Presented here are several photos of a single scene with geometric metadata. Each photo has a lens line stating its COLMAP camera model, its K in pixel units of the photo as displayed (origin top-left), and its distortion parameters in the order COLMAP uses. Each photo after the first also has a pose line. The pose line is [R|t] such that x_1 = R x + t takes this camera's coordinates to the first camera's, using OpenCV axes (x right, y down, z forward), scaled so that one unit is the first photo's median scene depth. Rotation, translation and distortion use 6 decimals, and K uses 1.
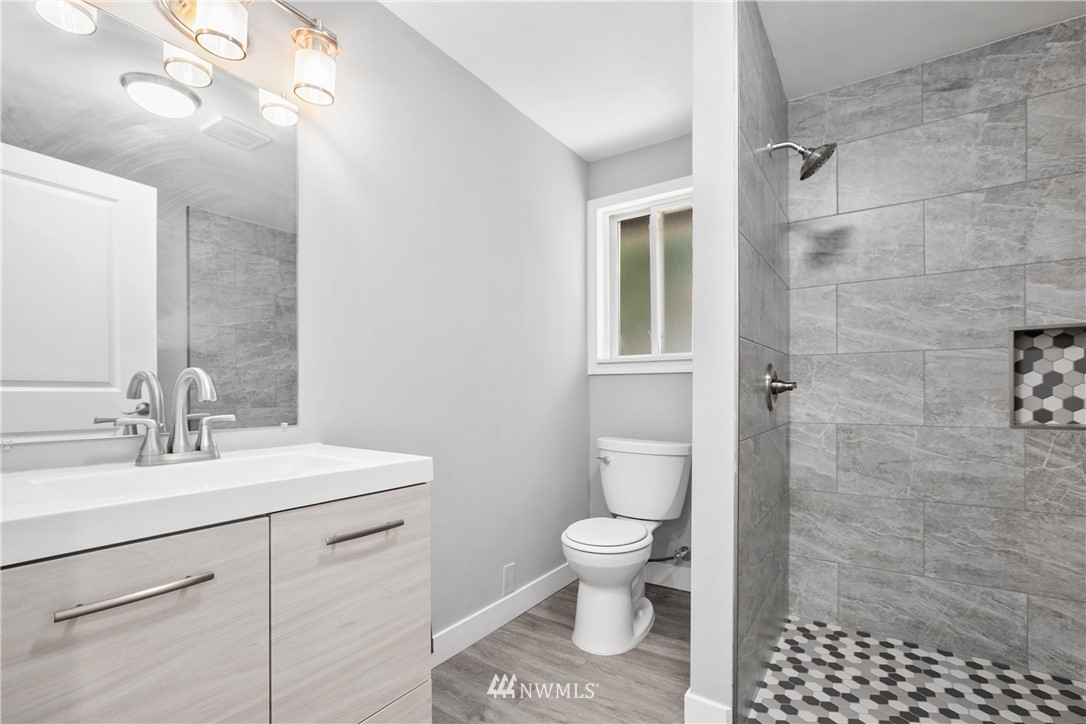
lens RADIAL K [[492.3, 0, 542.2], [0, 492.3, 394.0], [0, 0, 1]] dist [-0.002927, -0.000567]
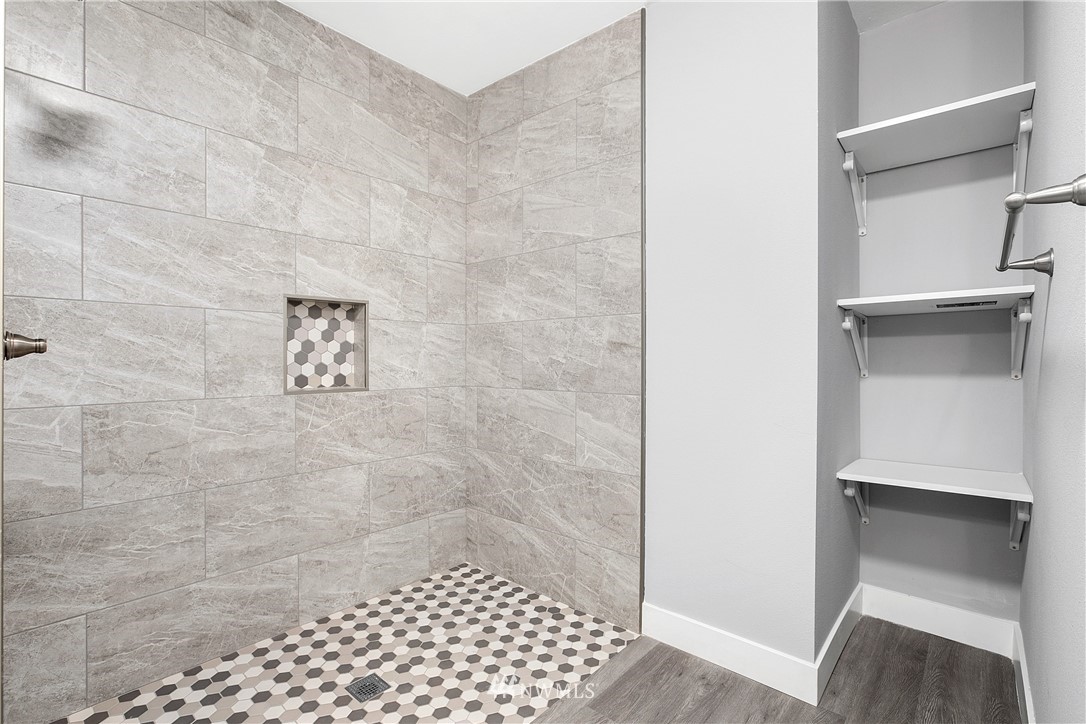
lens RADIAL K [[504.5, 0, 544.3], [0, 504.5, 360.9], [0, 0, 1]] dist [-0.021694, 0.010044]
pose [[0.112773, 0.000652, 0.993621, -0.000022], [0.002657, 0.999996, -0.000958, 0.002935], [-0.993617, 0.002748, 0.112771, 0.341208]]
